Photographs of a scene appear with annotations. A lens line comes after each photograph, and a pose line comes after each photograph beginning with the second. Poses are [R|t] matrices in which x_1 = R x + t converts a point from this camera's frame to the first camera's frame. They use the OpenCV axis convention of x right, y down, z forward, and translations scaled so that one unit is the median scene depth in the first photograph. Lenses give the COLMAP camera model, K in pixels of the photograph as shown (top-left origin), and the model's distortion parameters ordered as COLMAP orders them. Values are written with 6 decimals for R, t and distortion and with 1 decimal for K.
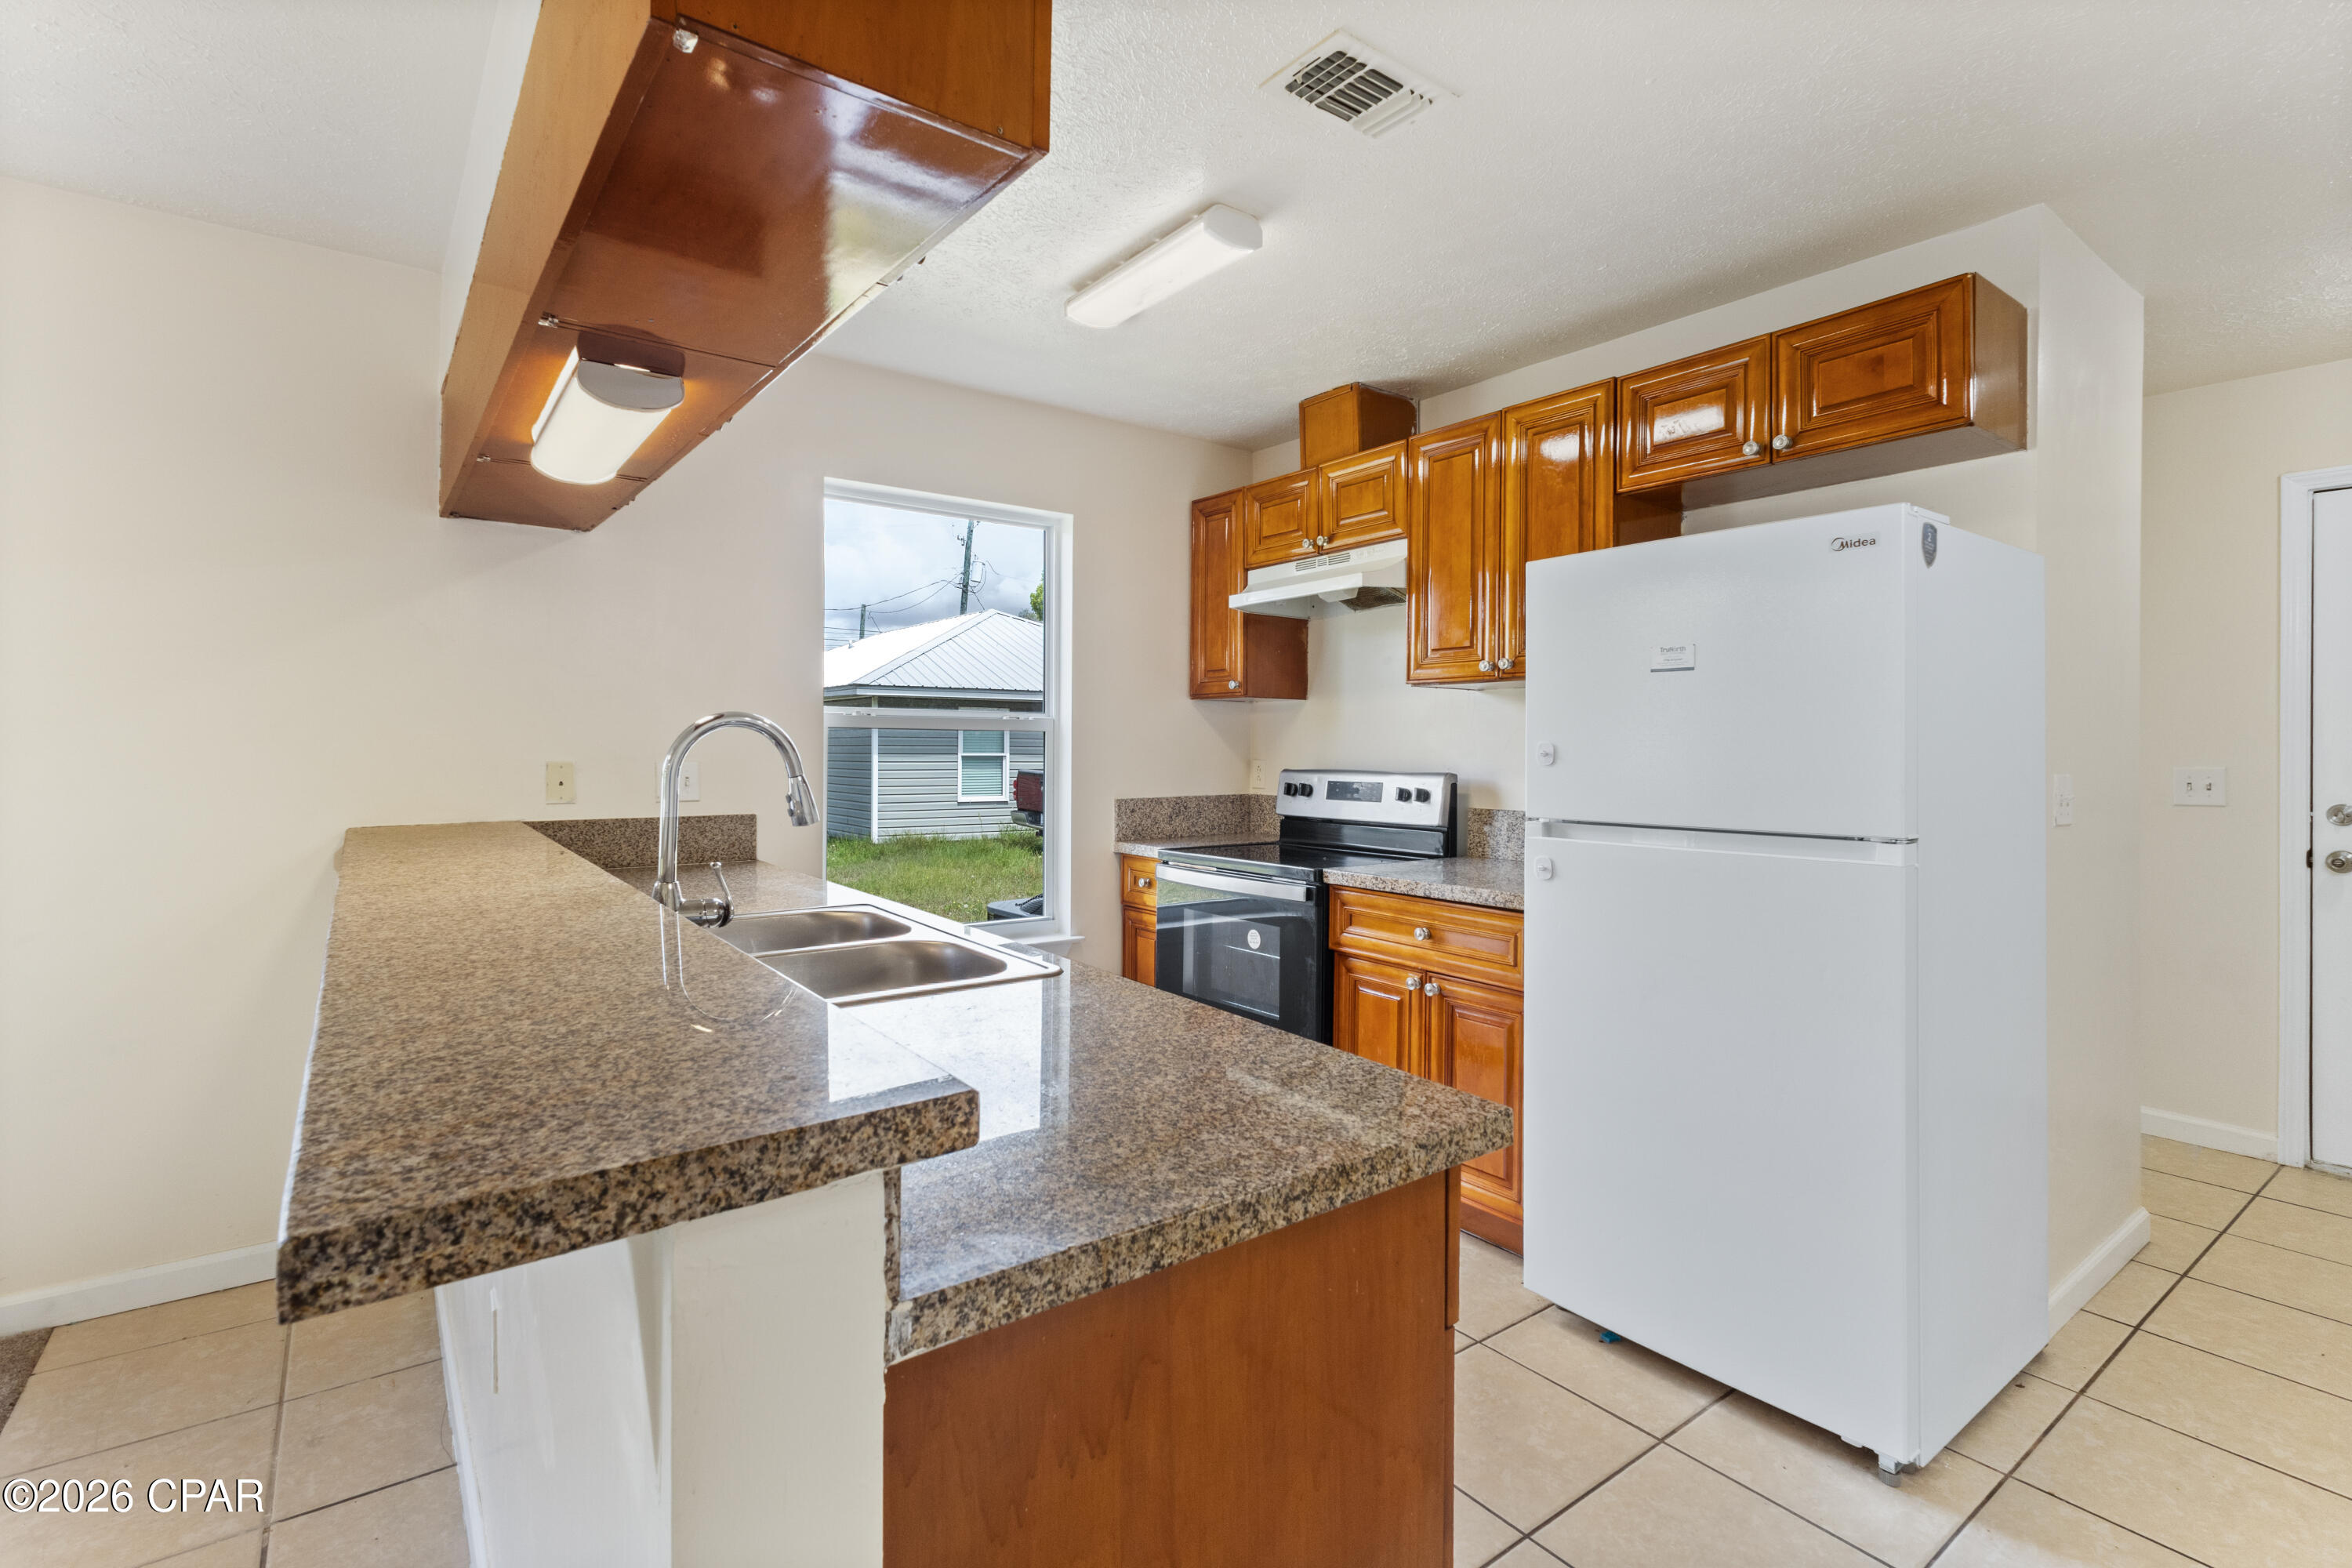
lens RADIAL K [[1115.3, 0, 1178.2], [0, 1115.3, 762.4], [0, 0, 1]] dist [-0.003842, 0.000051]
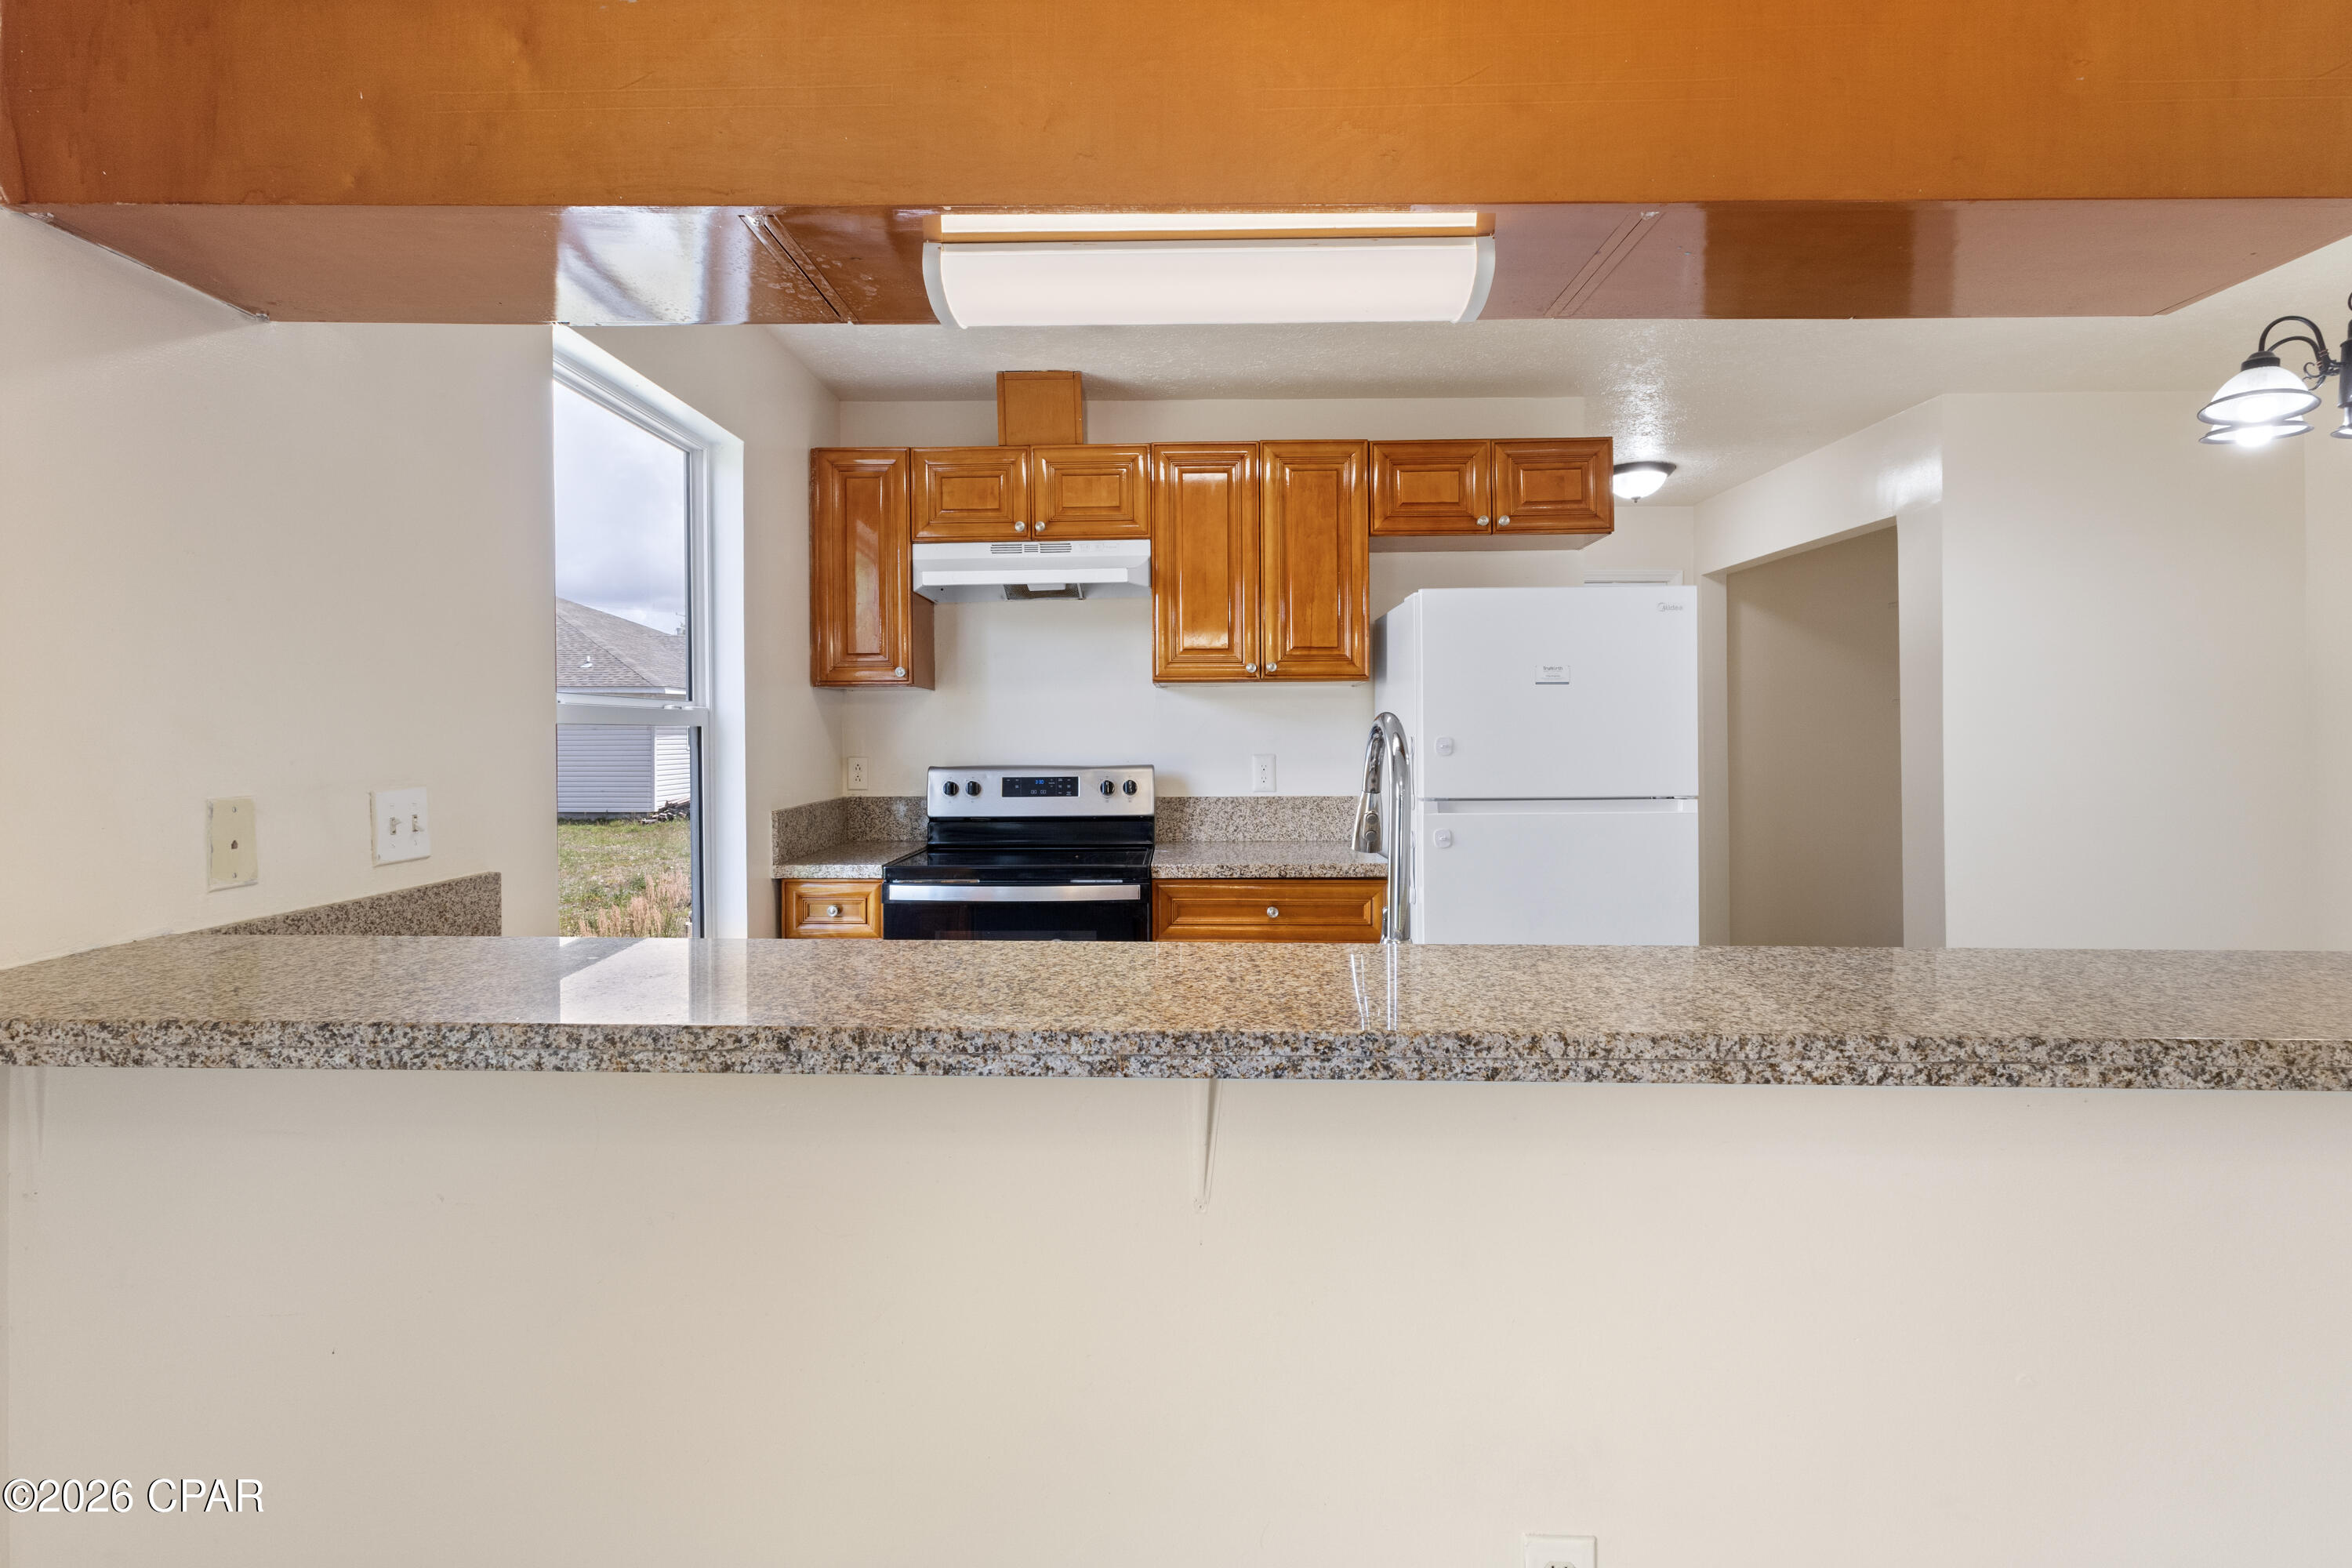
lens RADIAL K [[1115.3, 0, 1155.8], [0, 1115.3, 741.8], [0, 0, 1]] dist [-0.003842, 0.000051]
pose [[0.610255, -0.014701, 0.792069, -0.594696], [0.018276, 0.999823, 0.004476, -0.016867], [-0.791994, 0.011744, 0.610415, 0.350869]]
